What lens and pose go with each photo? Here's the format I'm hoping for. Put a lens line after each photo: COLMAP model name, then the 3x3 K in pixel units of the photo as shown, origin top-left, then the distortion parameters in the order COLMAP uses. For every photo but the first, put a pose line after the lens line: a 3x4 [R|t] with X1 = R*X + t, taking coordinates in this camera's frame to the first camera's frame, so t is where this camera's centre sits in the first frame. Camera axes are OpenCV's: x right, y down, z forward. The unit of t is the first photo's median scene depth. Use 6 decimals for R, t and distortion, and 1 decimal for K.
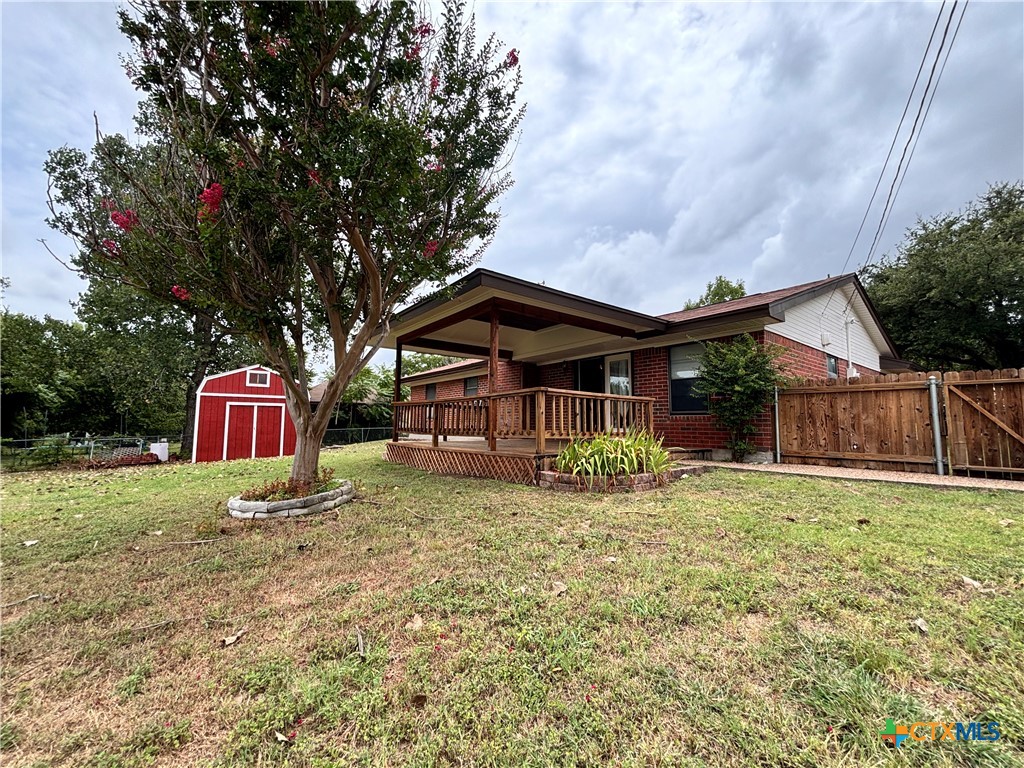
lens RADIAL K [[413.8, 0, 508.9], [0, 413.8, 383.6], [0, 0, 1]] dist [0.002097, 0.000939]
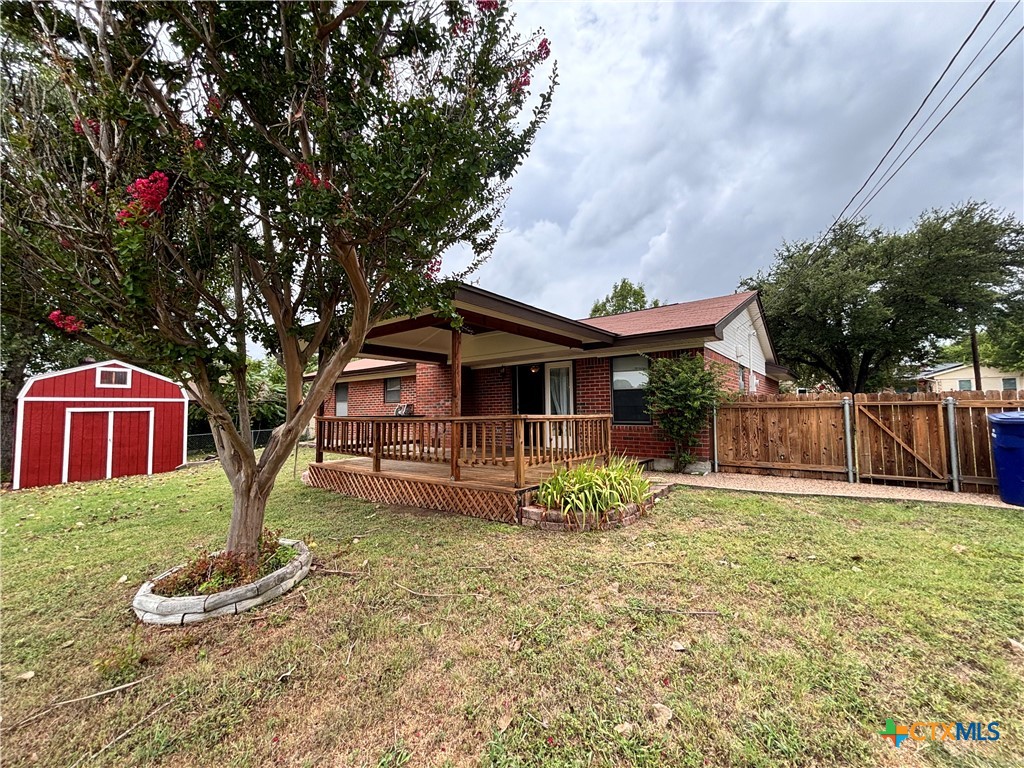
lens RADIAL K [[413.8, 0, 508.9], [0, 413.8, 383.6], [0, 0, 1]] dist [0.002097, 0.000939]
pose [[0.971100, -0.002487, 0.238659, -0.142256], [-0.004972, 0.999518, 0.030648, -0.076214], [-0.238620, -0.030949, 0.970620, 0.101298]]
